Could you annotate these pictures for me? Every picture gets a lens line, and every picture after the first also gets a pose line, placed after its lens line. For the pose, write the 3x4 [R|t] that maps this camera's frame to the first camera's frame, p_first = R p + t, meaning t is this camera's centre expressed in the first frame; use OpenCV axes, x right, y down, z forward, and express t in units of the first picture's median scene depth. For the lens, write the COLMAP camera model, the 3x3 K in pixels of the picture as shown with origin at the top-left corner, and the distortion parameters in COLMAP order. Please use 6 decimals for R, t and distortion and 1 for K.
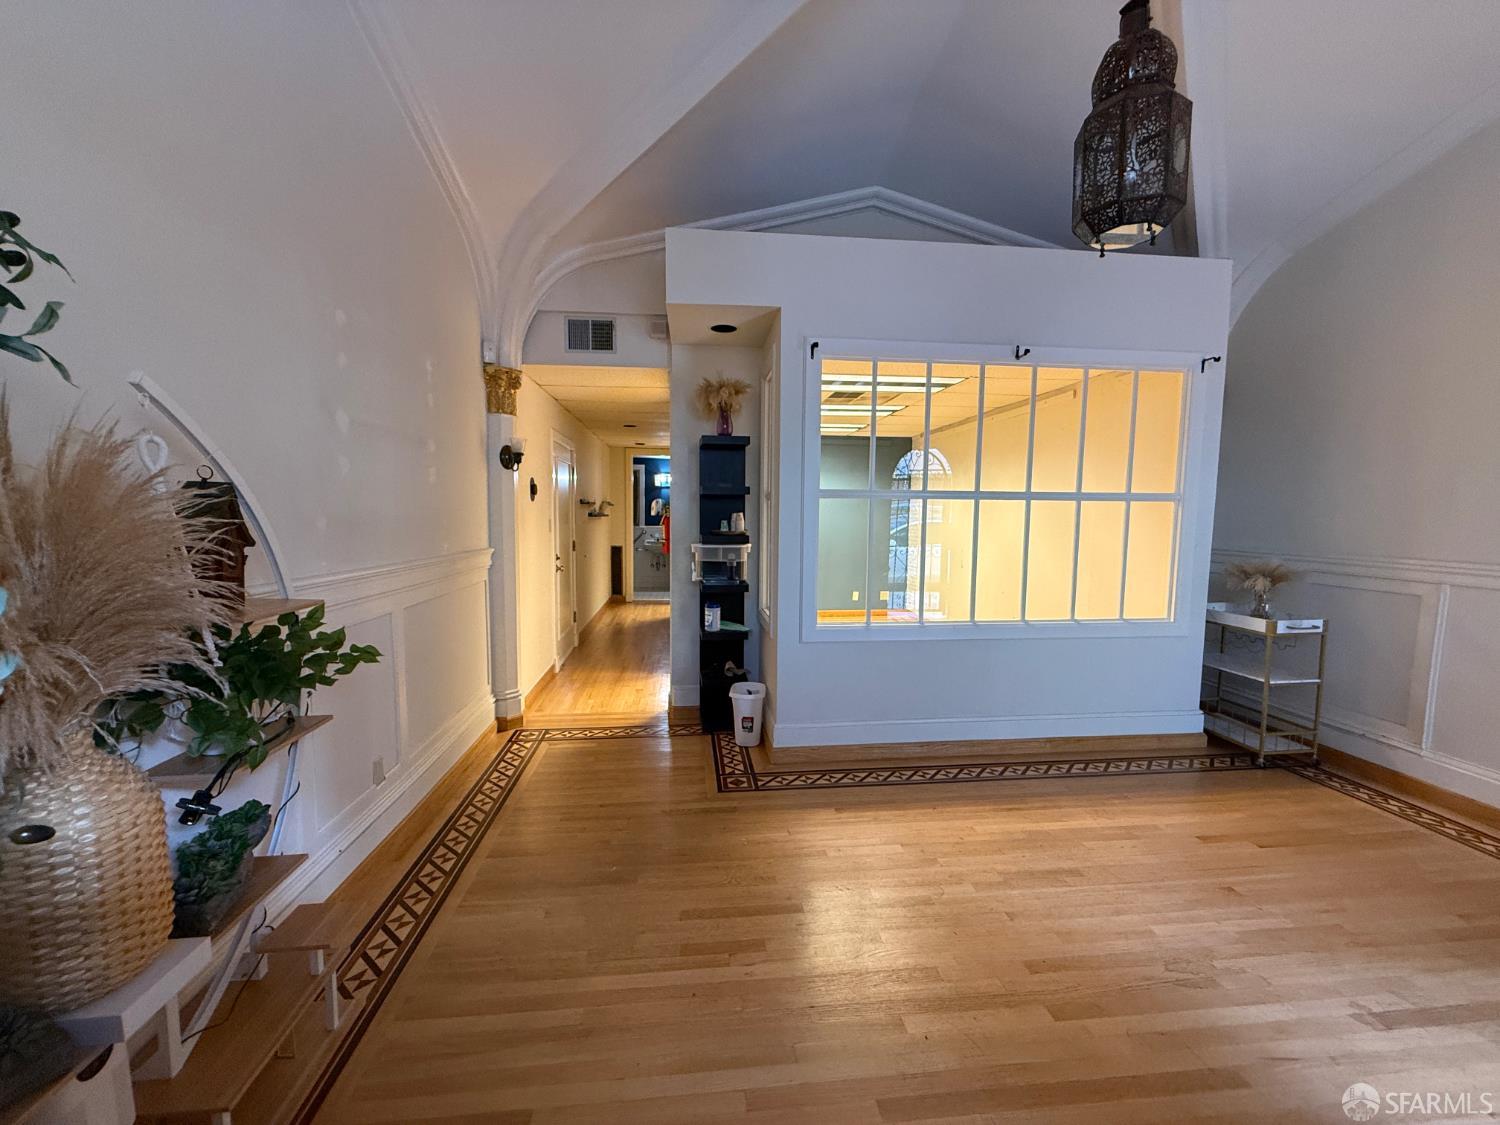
lens RADIAL K [[597.4, 0, 749.1], [0, 597.4, 563.0], [0, 0, 1]] dist [0.003676, 0.000130]
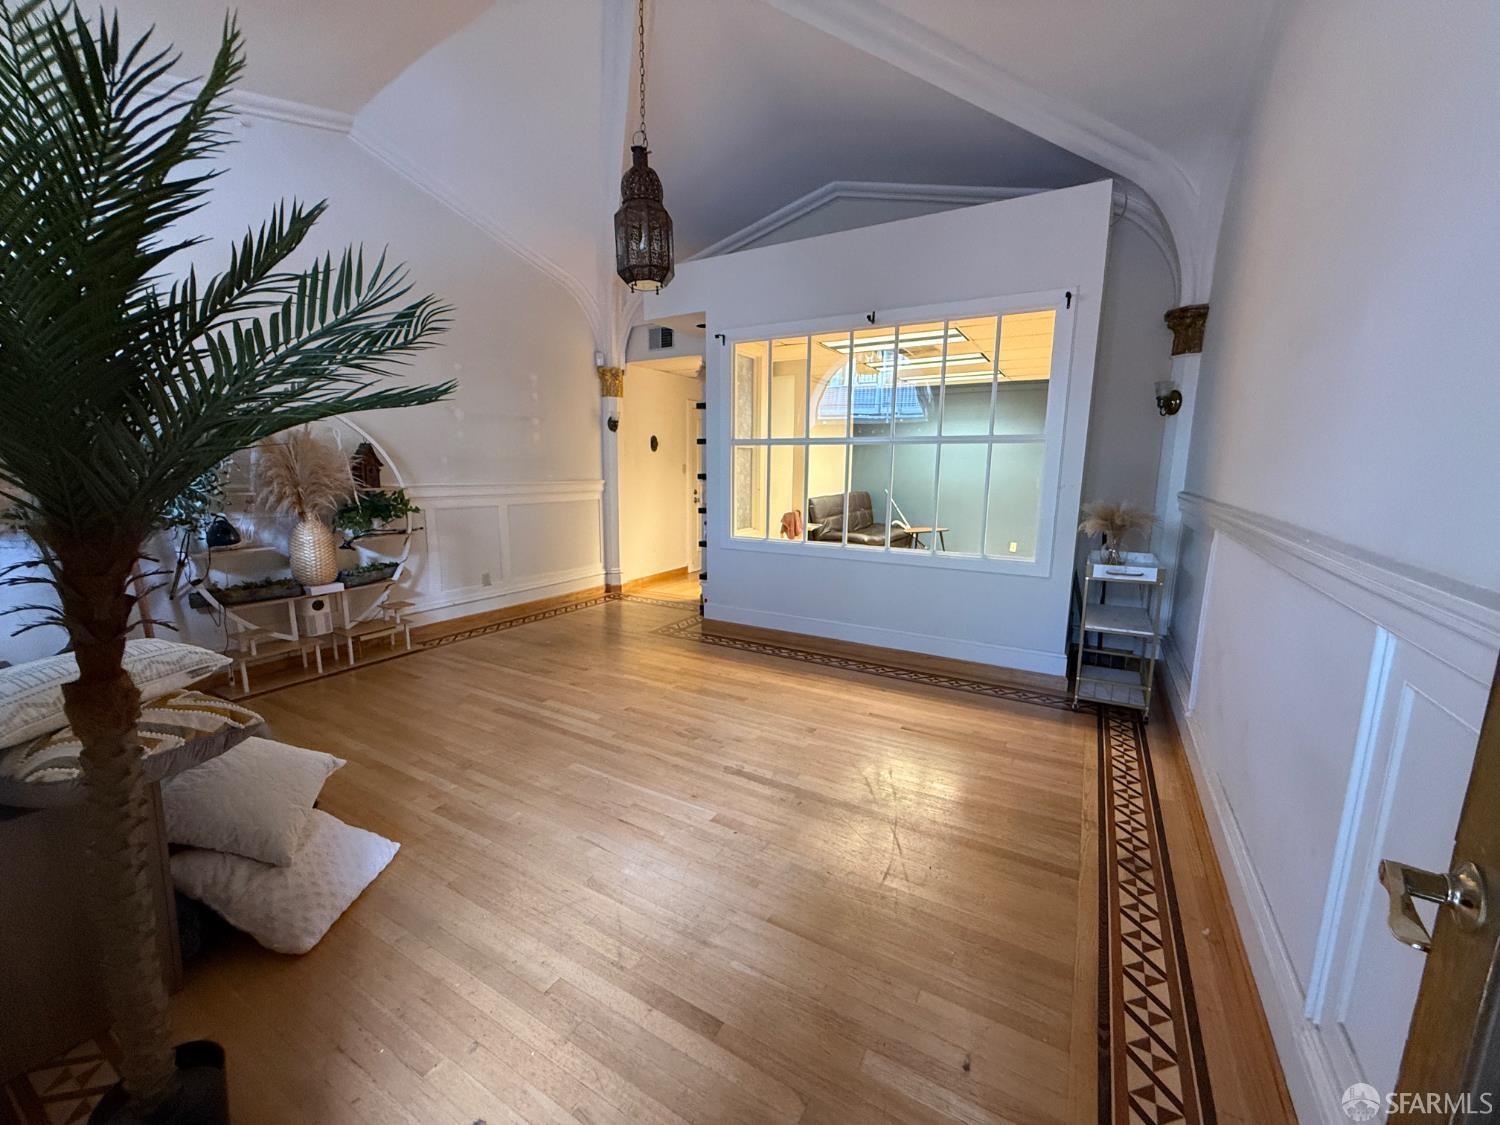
lens RADIAL K [[597.4, 0, 750.3], [0, 597.4, 561.3], [0, 0, 1]] dist [0.003676, 0.000130]
pose [[0.806815, 0.094781, -0.583152, 0.900763], [-0.051333, 0.994561, 0.090627, 0.028759], [0.588570, -0.043184, 0.807292, -0.105309]]
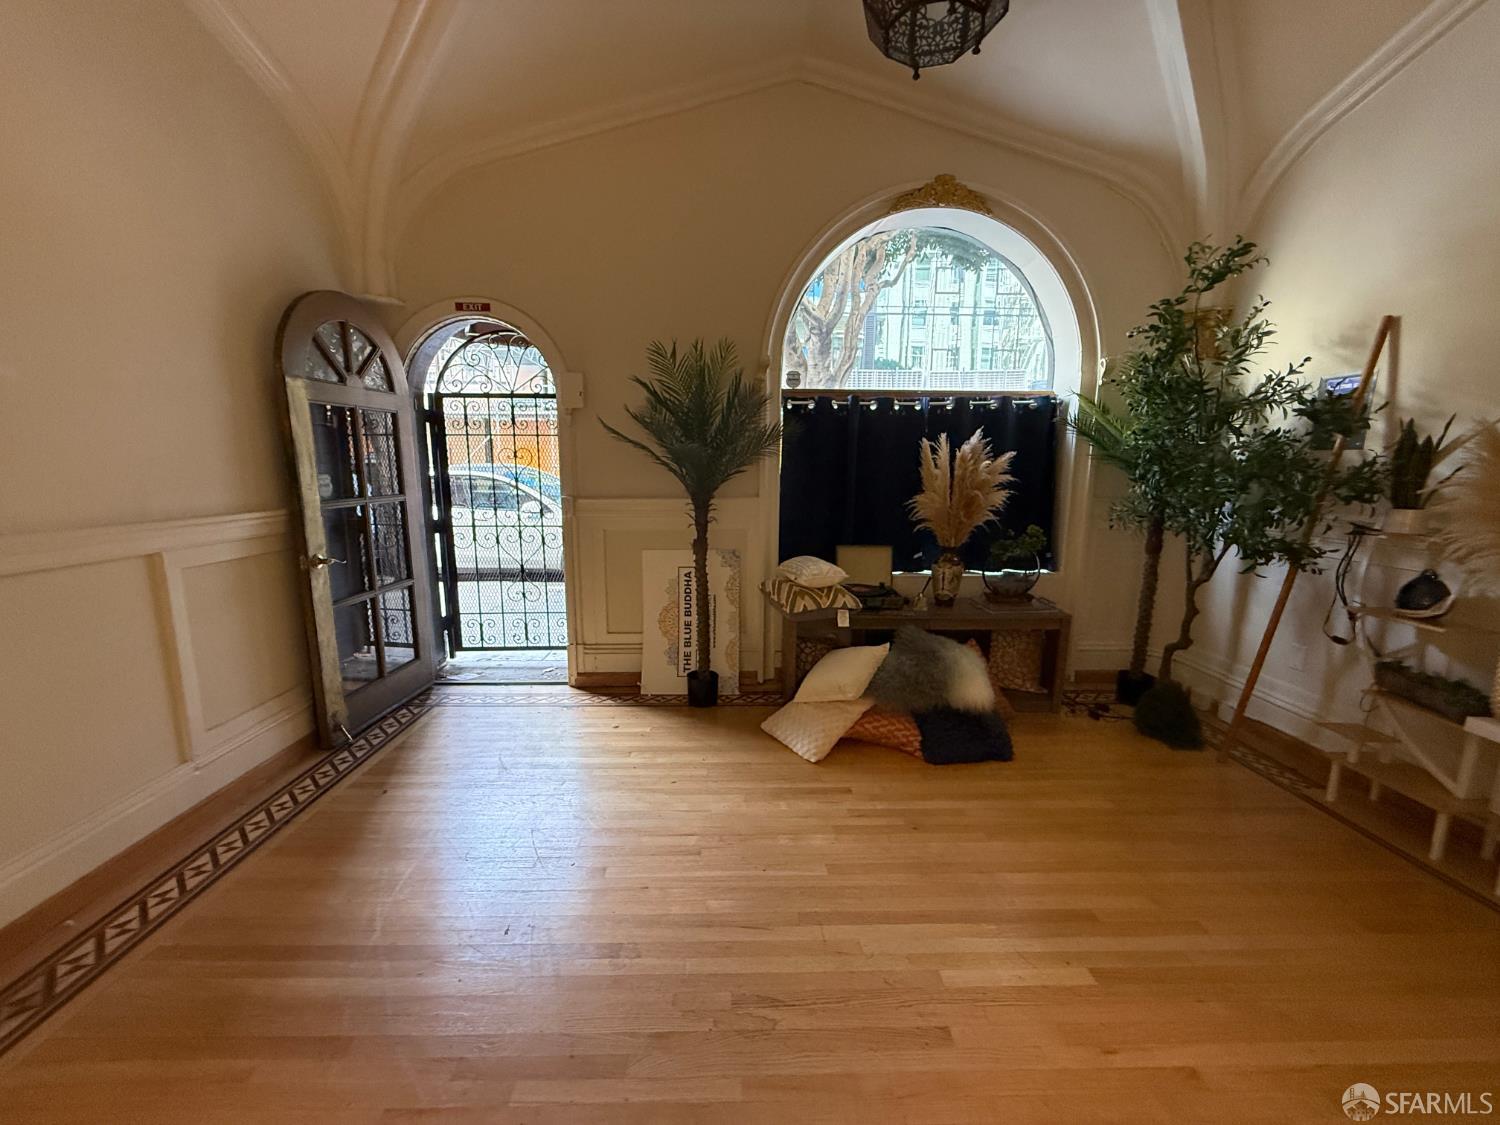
lens RADIAL K [[597.4, 0, 743.3], [0, 597.4, 567.0], [0, 0, 1]] dist [0.003676, 0.000130]
pose [[-0.996689, -0.026173, 0.076975, 0.350564], [-0.005806, 0.967264, 0.253705, -0.069123], [-0.081095, 0.252418, -0.964214, 0.850009]]
